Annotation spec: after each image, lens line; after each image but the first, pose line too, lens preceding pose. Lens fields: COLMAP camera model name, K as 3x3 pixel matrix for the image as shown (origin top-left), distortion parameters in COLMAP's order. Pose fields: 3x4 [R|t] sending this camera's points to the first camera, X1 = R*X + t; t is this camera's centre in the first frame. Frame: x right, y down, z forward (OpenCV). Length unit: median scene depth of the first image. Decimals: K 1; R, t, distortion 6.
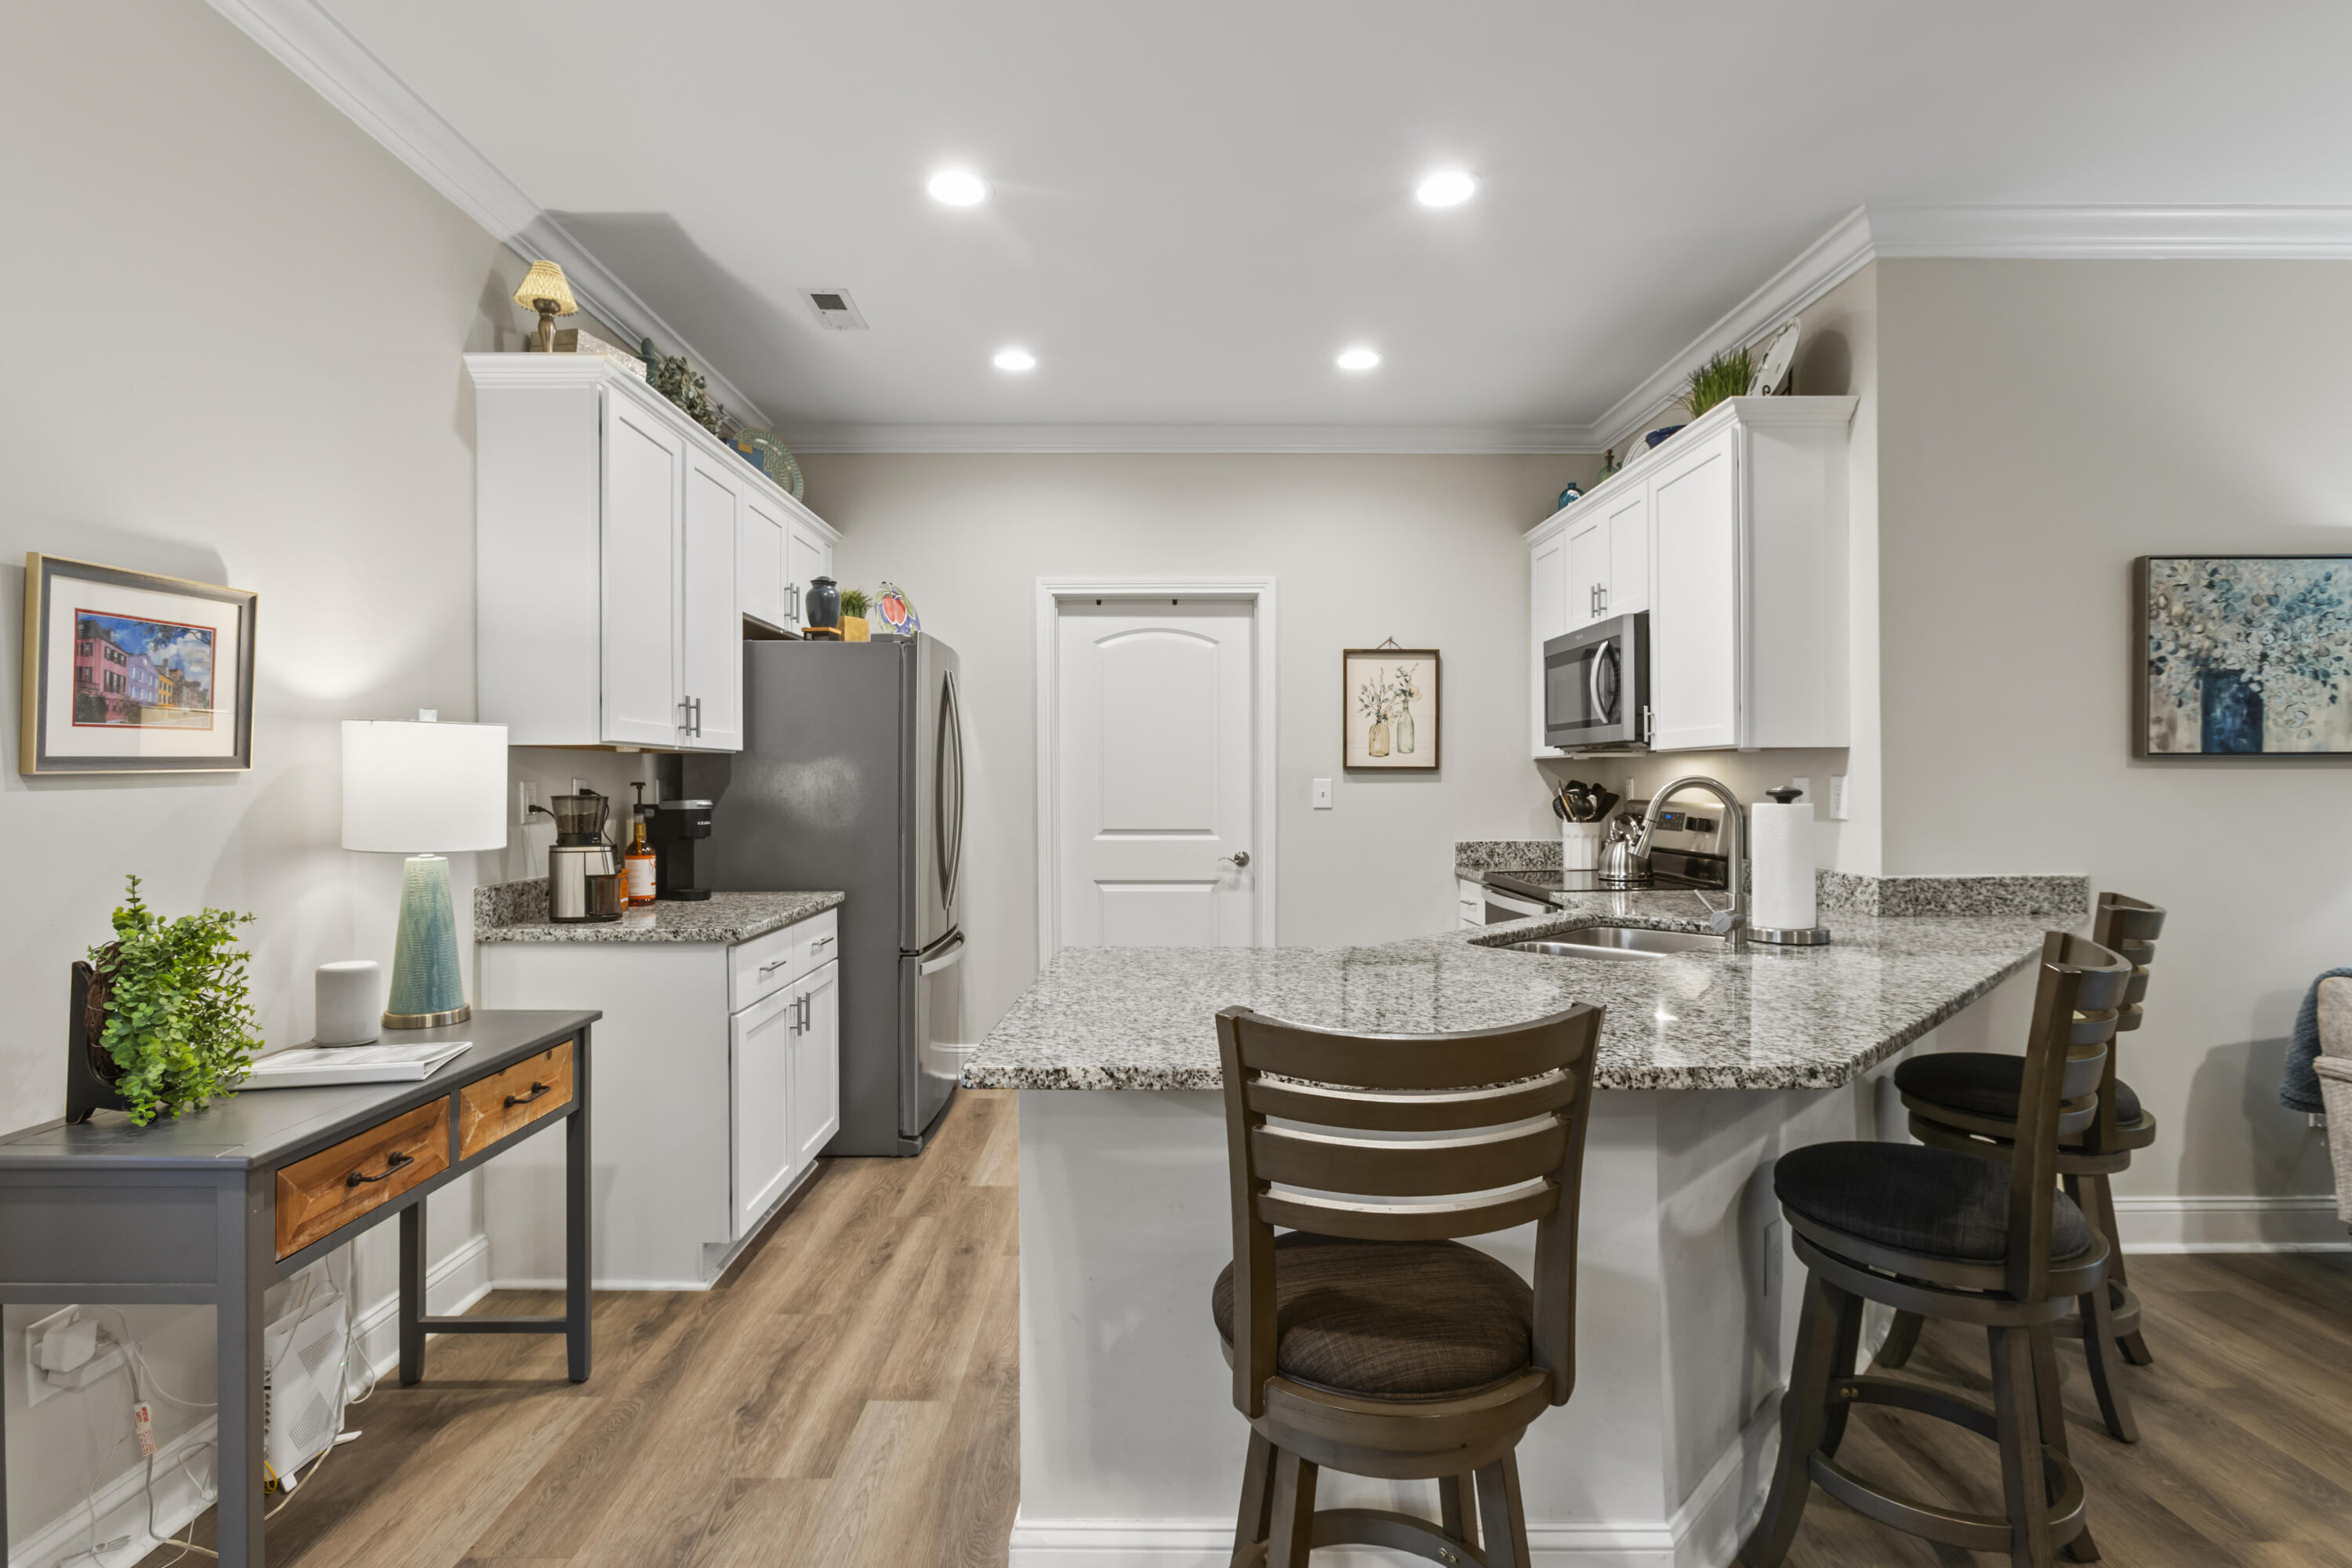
lens RADIAL K [[1126.7, 0, 1182.0], [0, 1126.7, 775.6], [0, 0, 1]] dist [-0.000601, 0.000289]
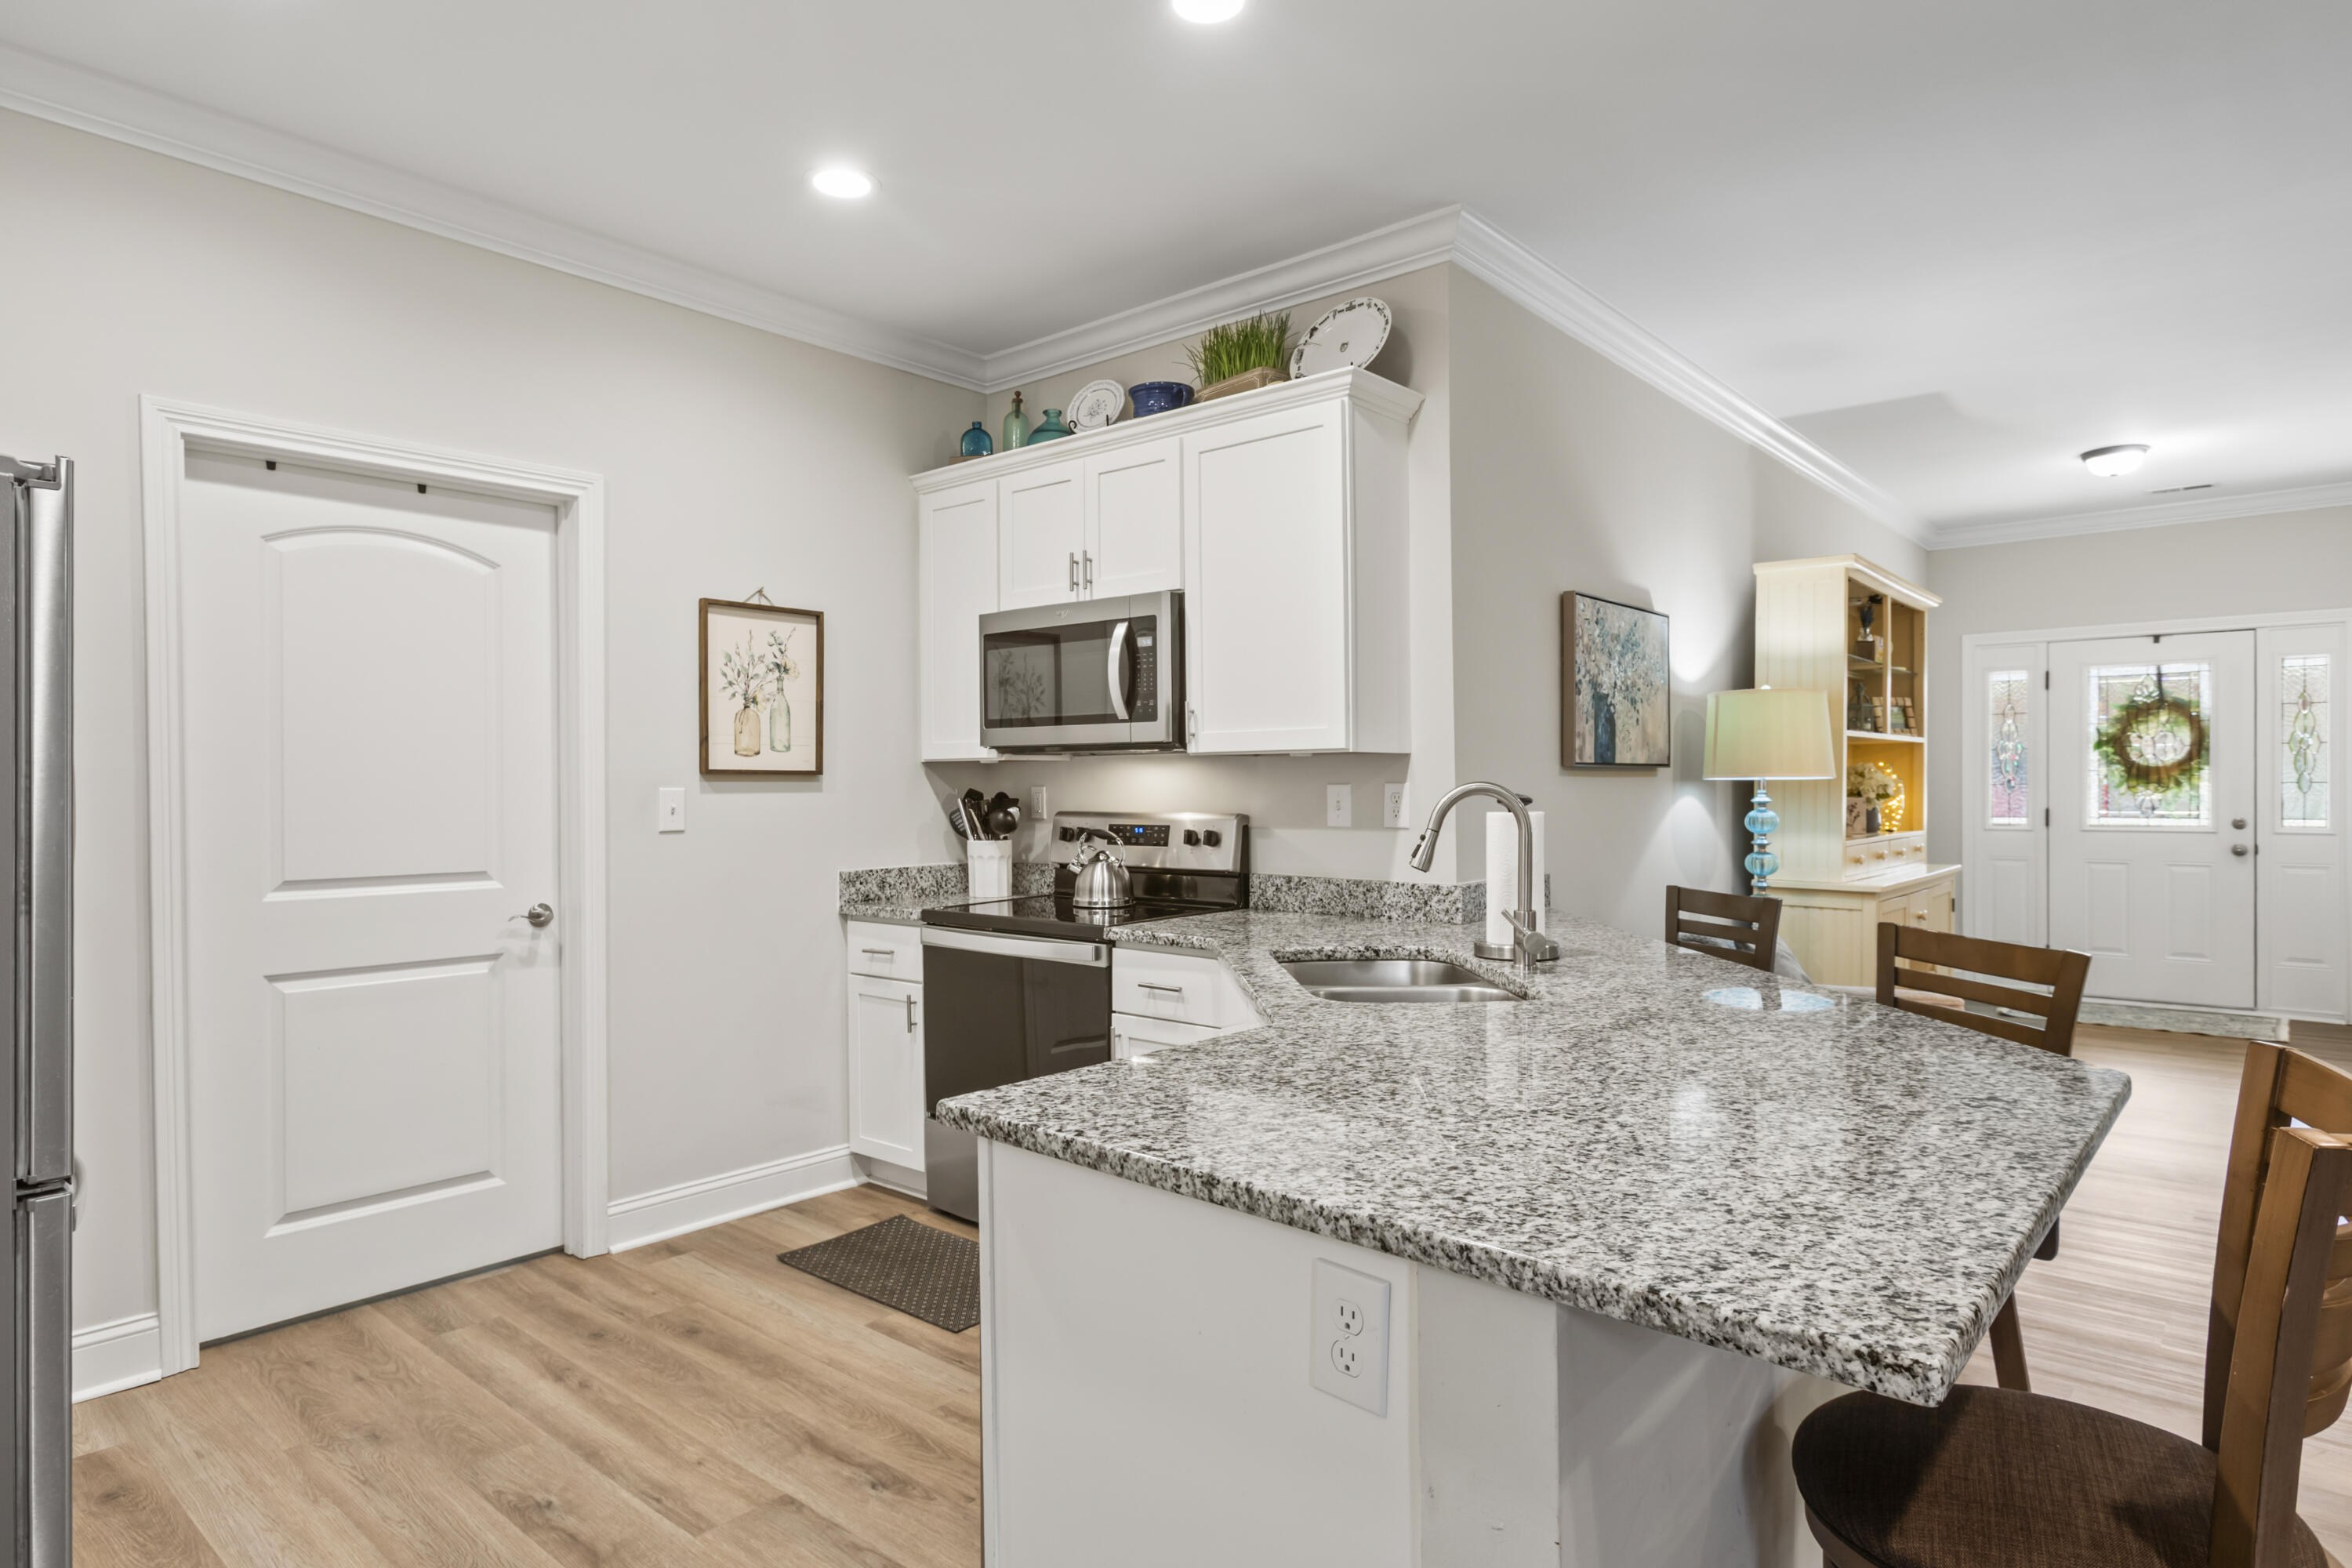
lens RADIAL K [[1301.3, 0, 1160.8], [0, 1301.3, 794.4], [0, 0, 1]] dist [-0.002830, 0.003407]
pose [[0.673660, -0.006694, 0.739011, -0.252803], [0.000320, 0.999962, 0.008765, 0.000056], [-0.739041, -0.005668, 0.673636, 0.261443]]
